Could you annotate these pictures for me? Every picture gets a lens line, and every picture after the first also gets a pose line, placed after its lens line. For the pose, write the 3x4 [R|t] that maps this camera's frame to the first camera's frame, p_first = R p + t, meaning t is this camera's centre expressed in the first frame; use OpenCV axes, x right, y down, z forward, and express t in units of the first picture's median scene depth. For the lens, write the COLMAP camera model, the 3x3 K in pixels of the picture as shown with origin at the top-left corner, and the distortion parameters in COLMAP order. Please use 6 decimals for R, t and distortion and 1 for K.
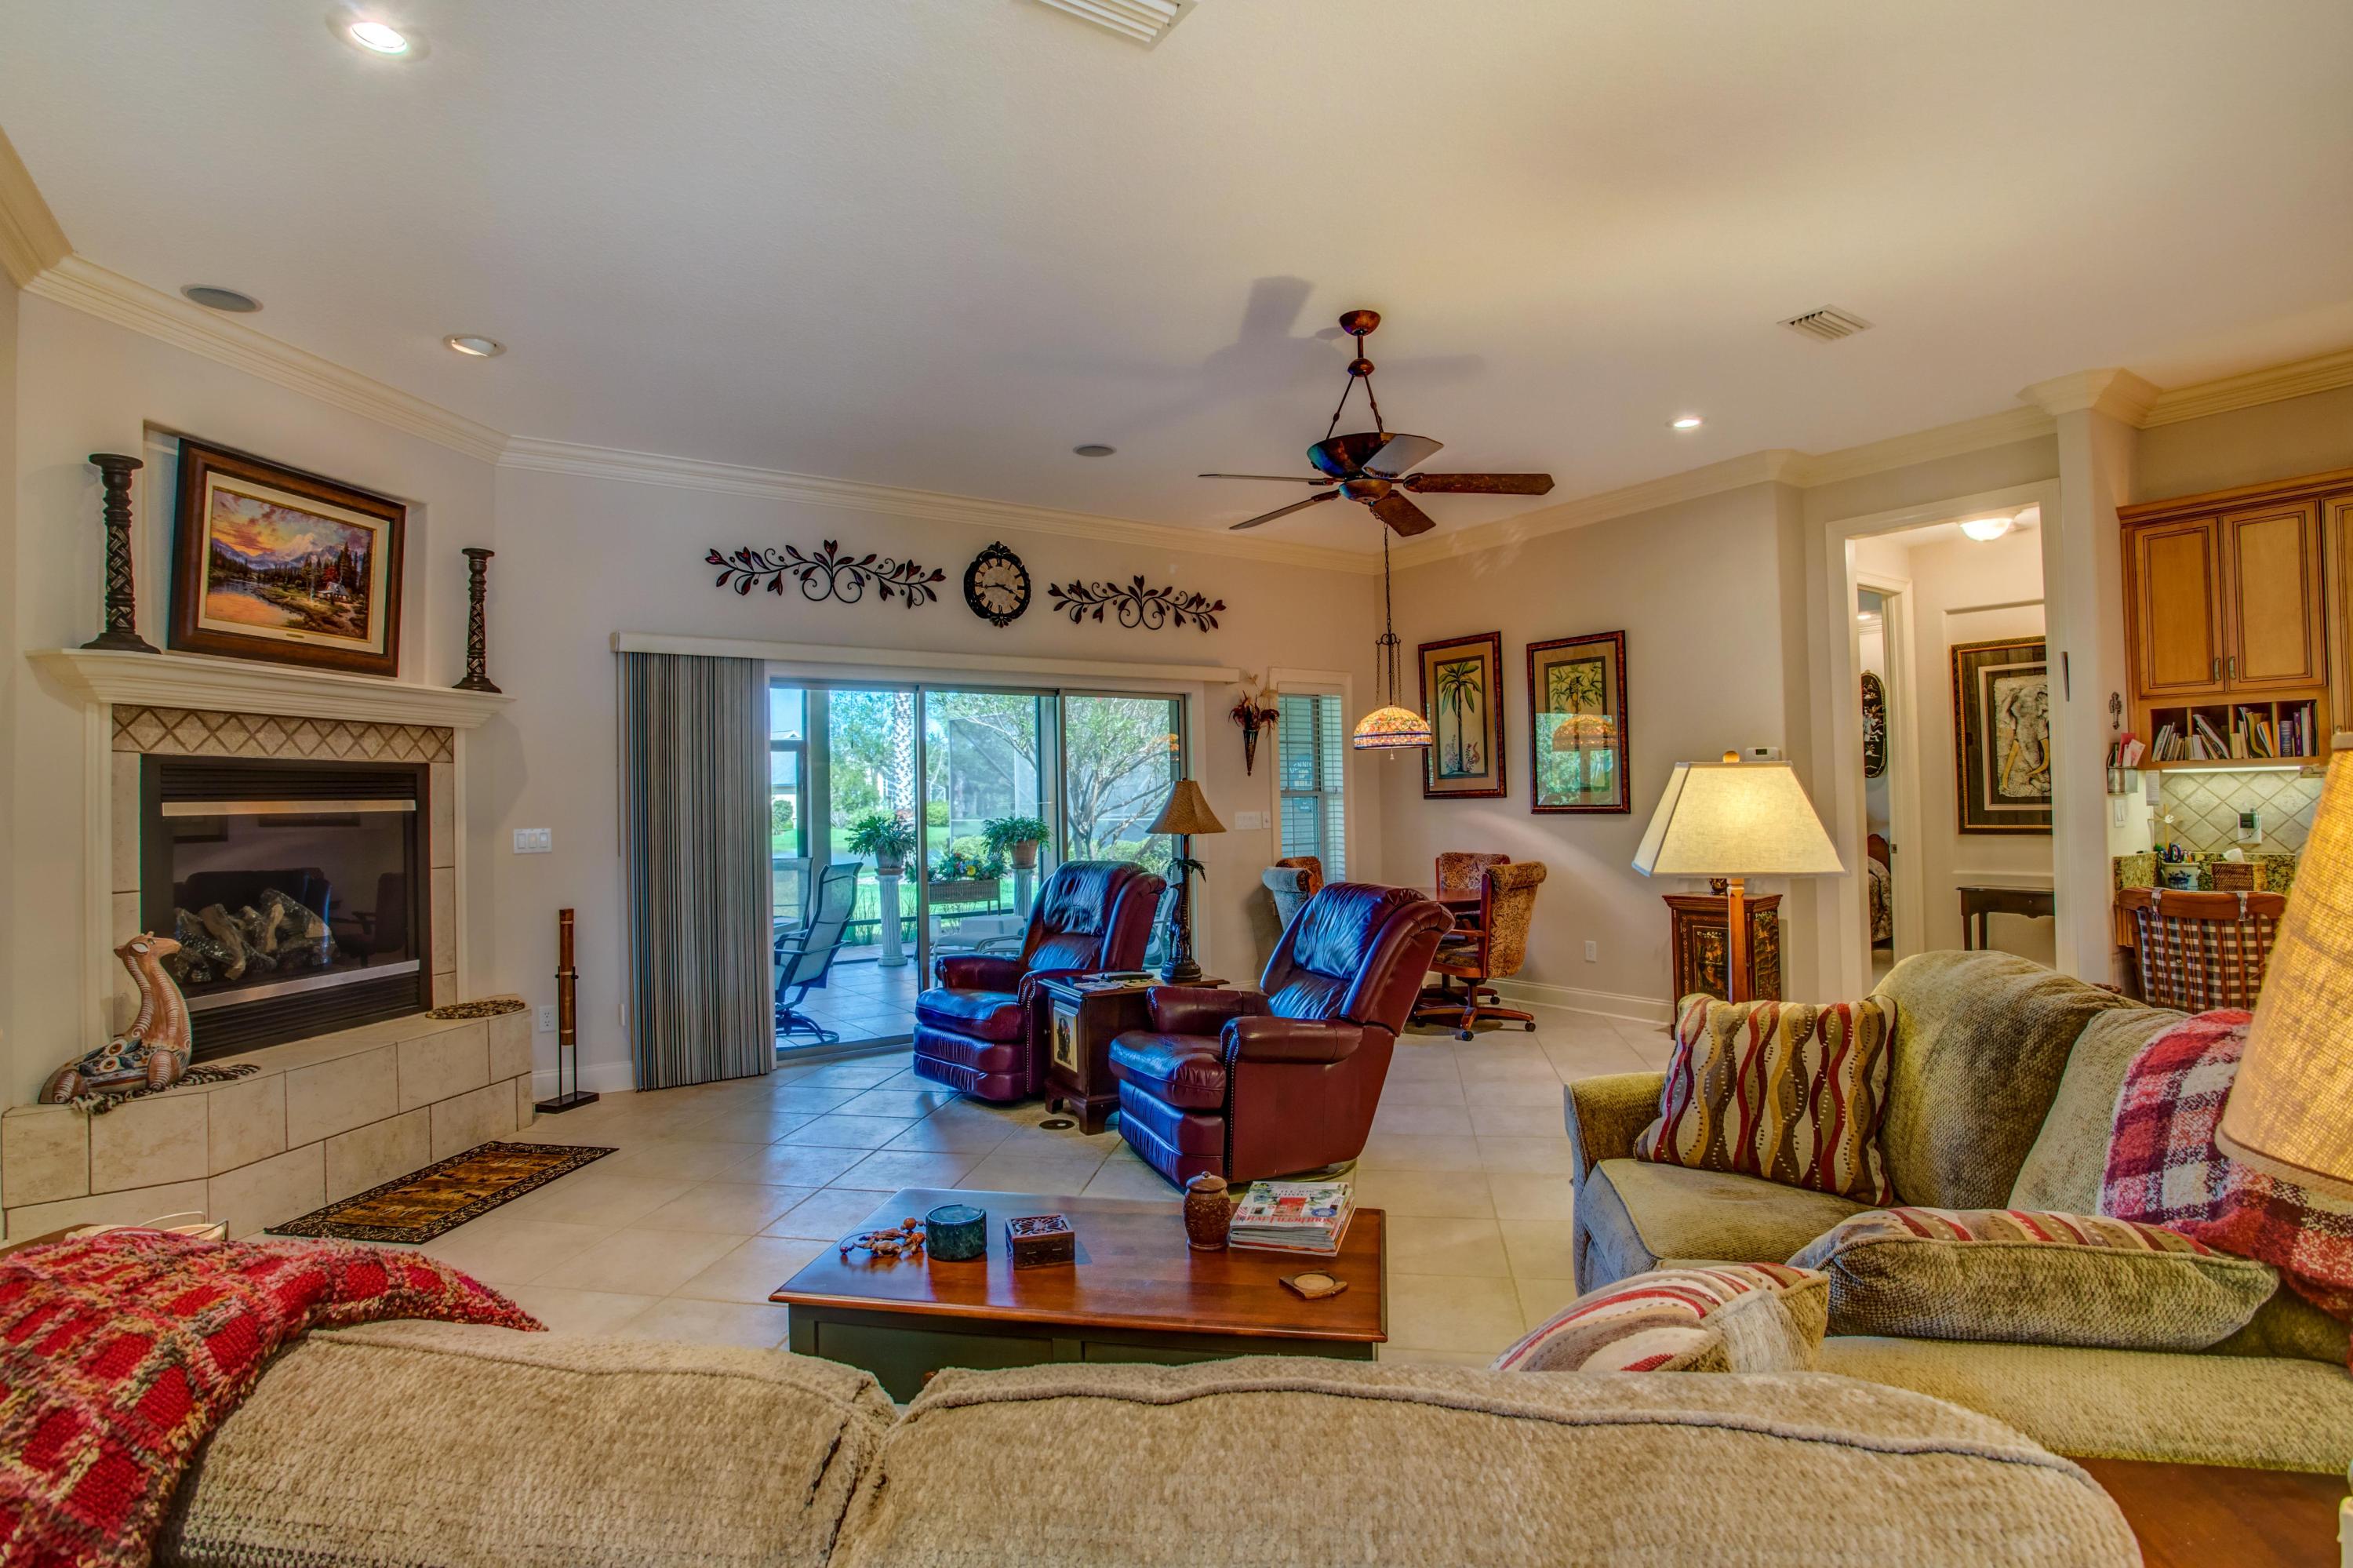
lens RADIAL K [[1158.3, 0, 1173.4], [0, 1158.3, 774.3], [0, 0, 1]] dist [-0.054953, 0.024418]
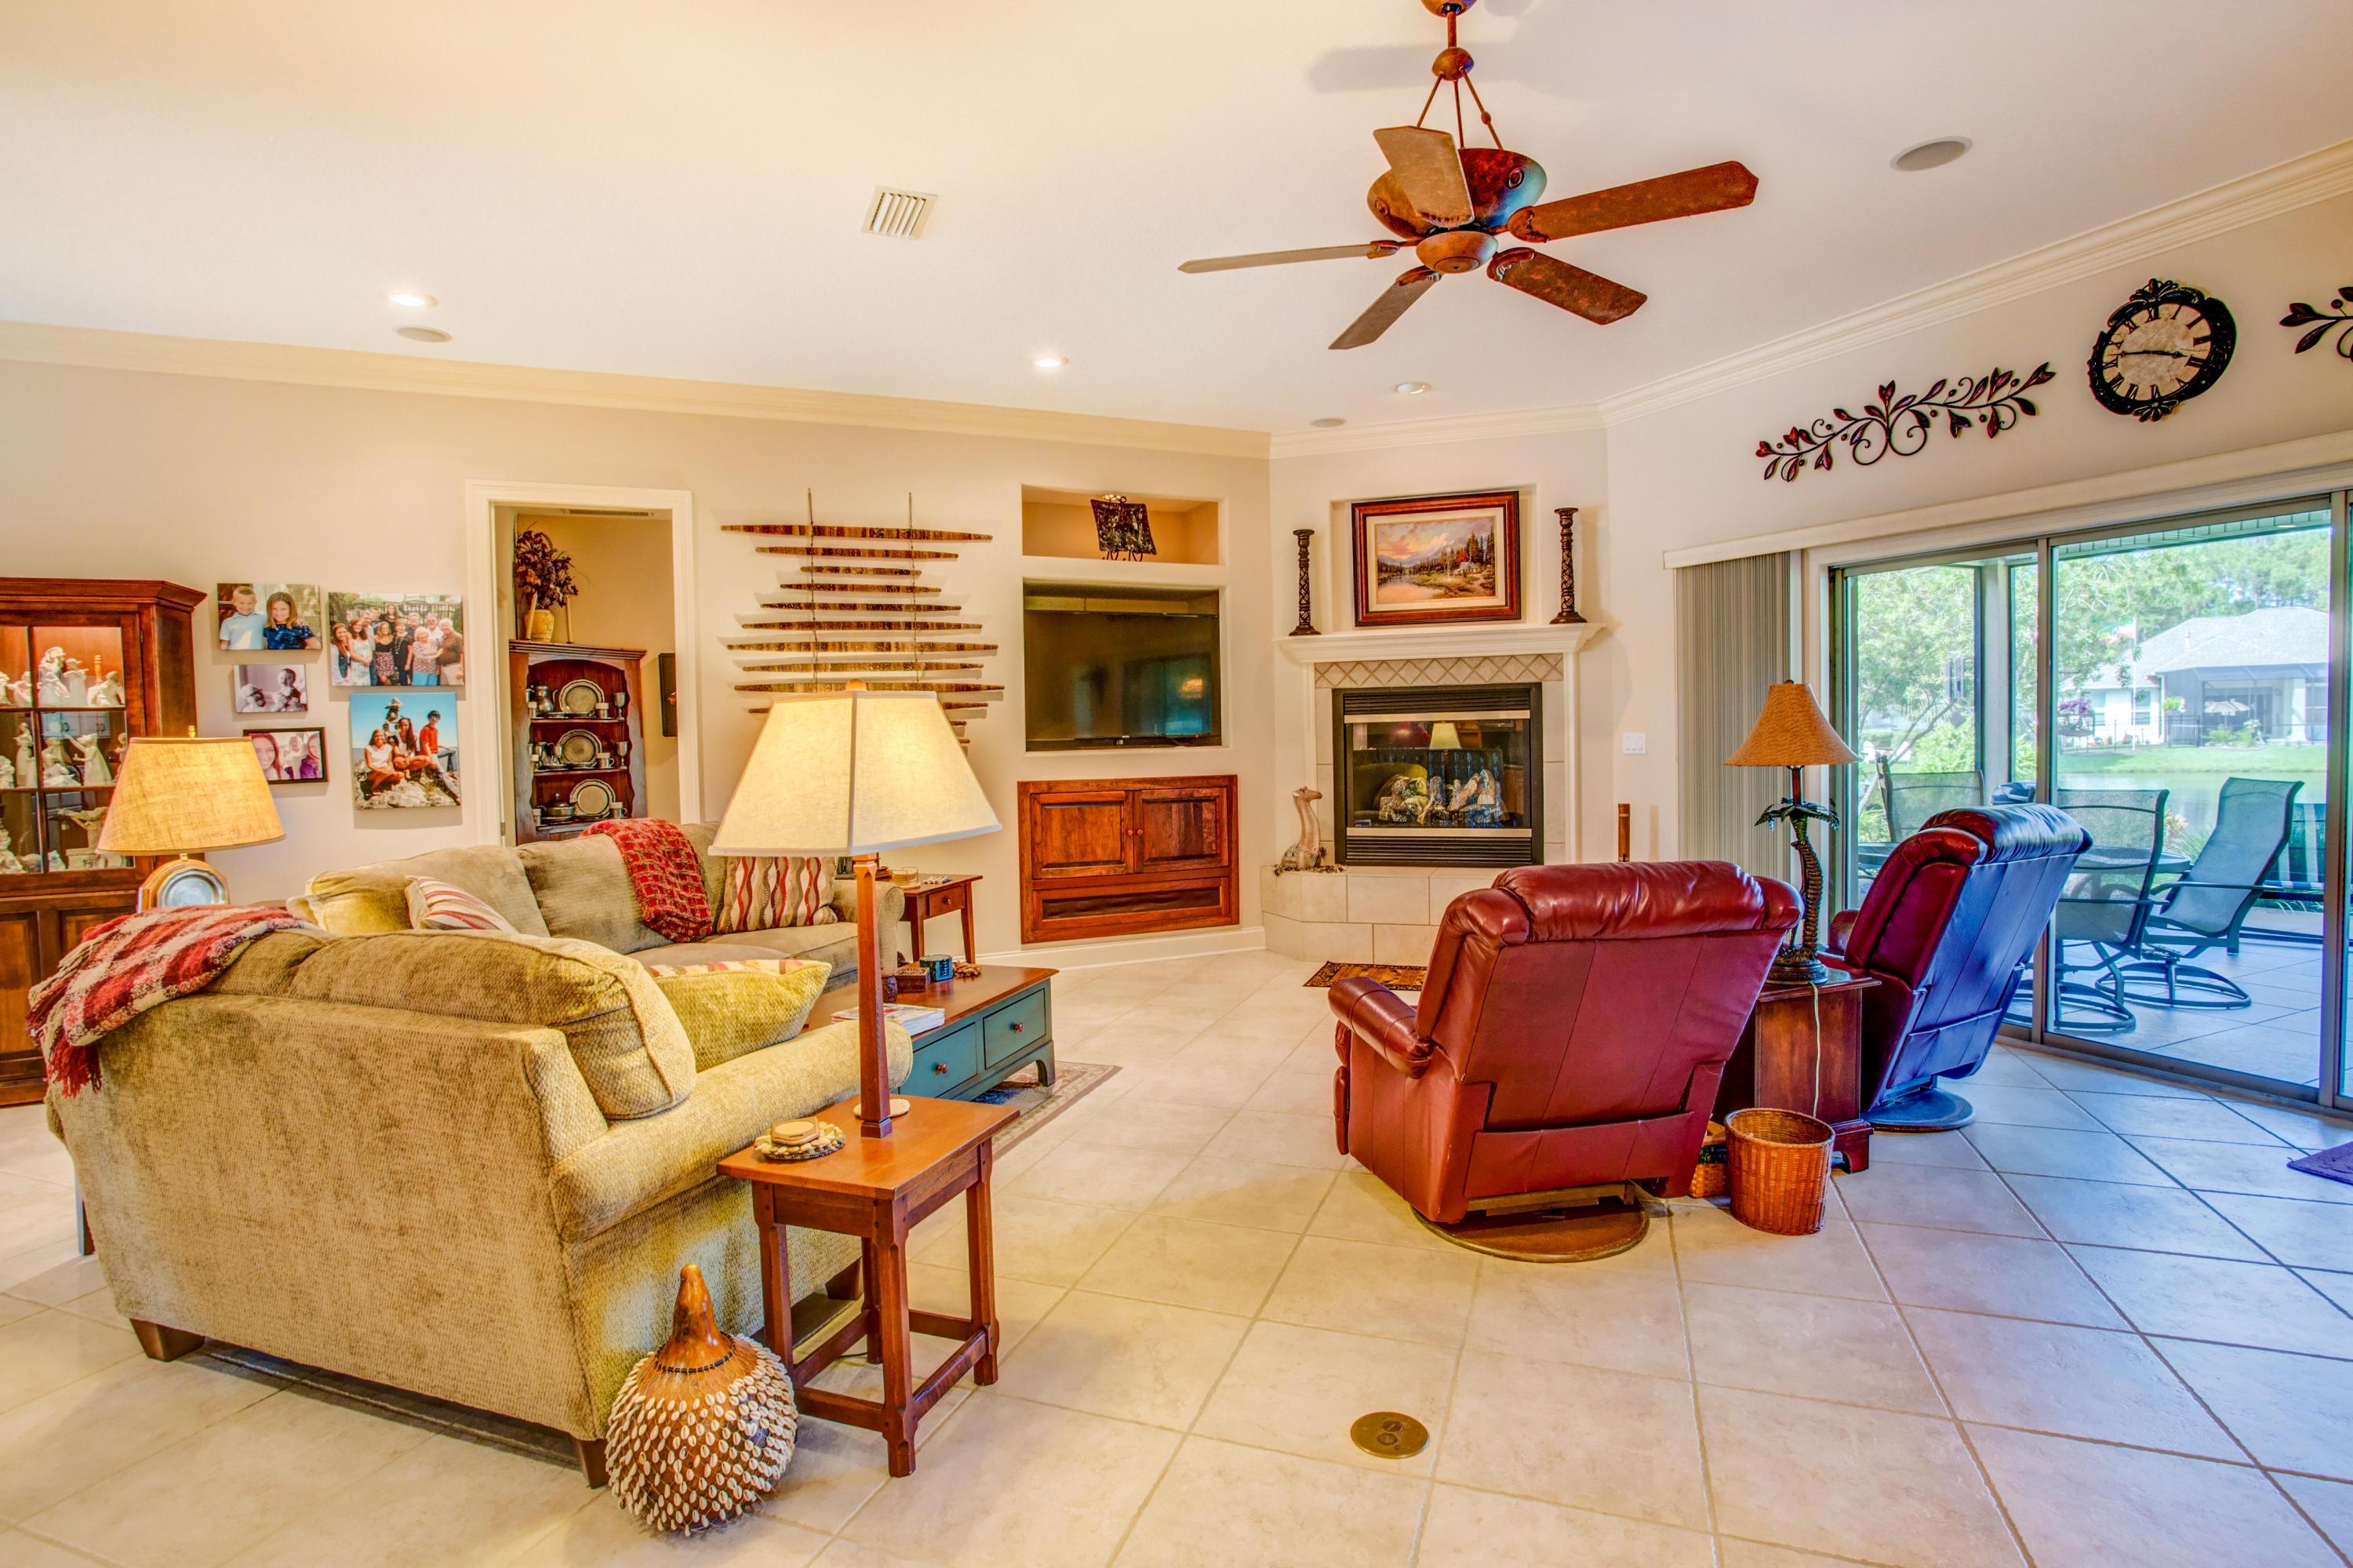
lens RADIAL K [[1158.3, 0, 1156.5], [0, 1158.3, 782.6], [0, 0, 1]] dist [-0.054953, 0.024418]
pose [[-0.171582, 0.067230, -0.982873, 0.720757], [0.045294, 0.997152, 0.060300, 0.005675], [0.984128, -0.034171, -0.174139, 0.767781]]
